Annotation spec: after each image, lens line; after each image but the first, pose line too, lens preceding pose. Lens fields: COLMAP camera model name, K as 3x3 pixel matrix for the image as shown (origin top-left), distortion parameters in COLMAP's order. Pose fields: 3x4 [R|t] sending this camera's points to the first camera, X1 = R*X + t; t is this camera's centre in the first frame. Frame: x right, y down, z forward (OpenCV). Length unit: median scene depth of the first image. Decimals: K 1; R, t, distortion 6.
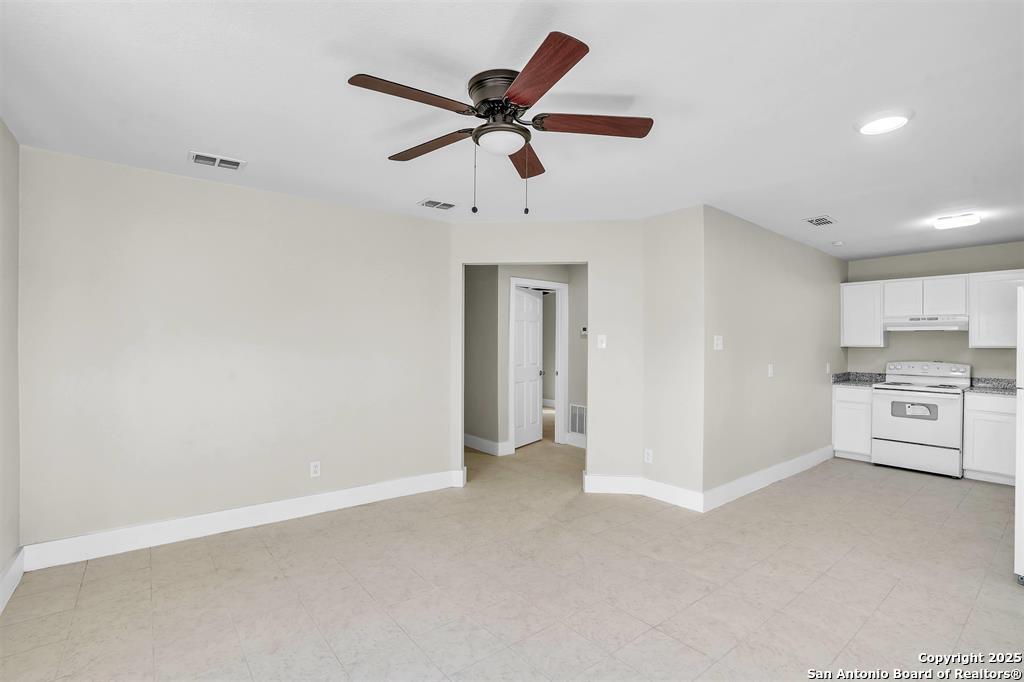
lens RADIAL K [[481.1, 0, 512.0], [0, 481.1, 341.0], [0, 0, 1]] dist [-0.056647, 0.025630]
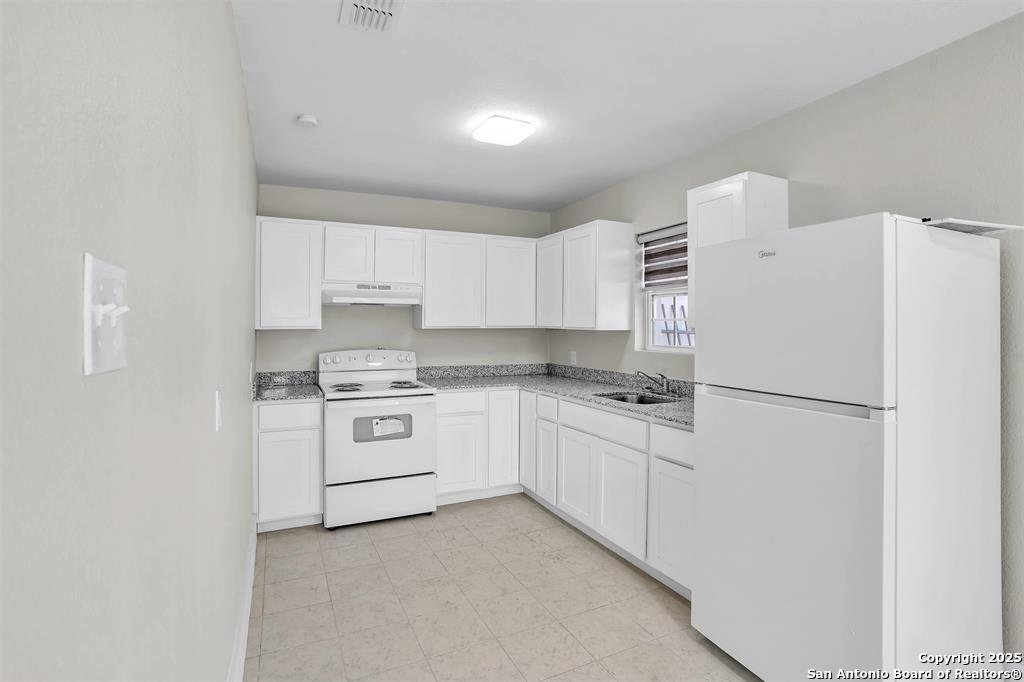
lens RADIAL K [[483.7, 0, 514.0], [0, 483.7, 321.3], [0, 0, 1]] dist [-0.034469, 0.000252]
pose [[0.233972, 0.004085, 0.972235, 0.278805], [-0.002735, 0.999990, -0.003544, 0.005323], [-0.972240, -0.001830, 0.233981, 0.719406]]
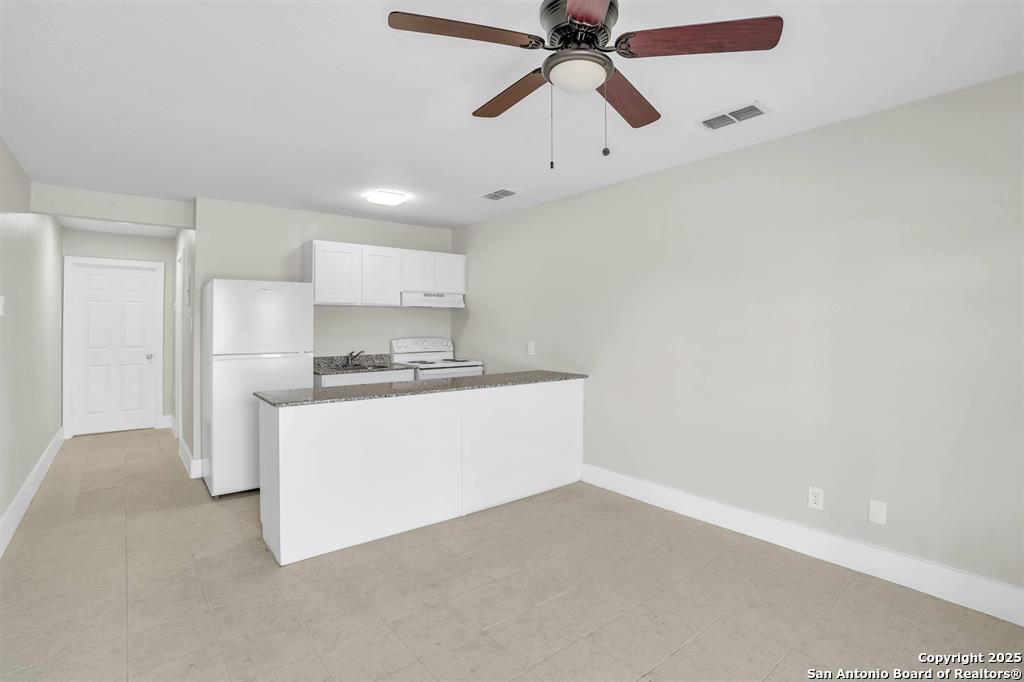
lens RADIAL K [[493.9, 0, 512.5], [0, 493.9, 315.4], [0, 0, 1]] dist [-0.047108, 0.024738]
pose [[0.004195, 0.007178, 0.999965, -0.199117], [-0.003287, 0.999969, -0.007164, 0.003804], [-0.999986, -0.003257, 0.004219, 0.928503]]
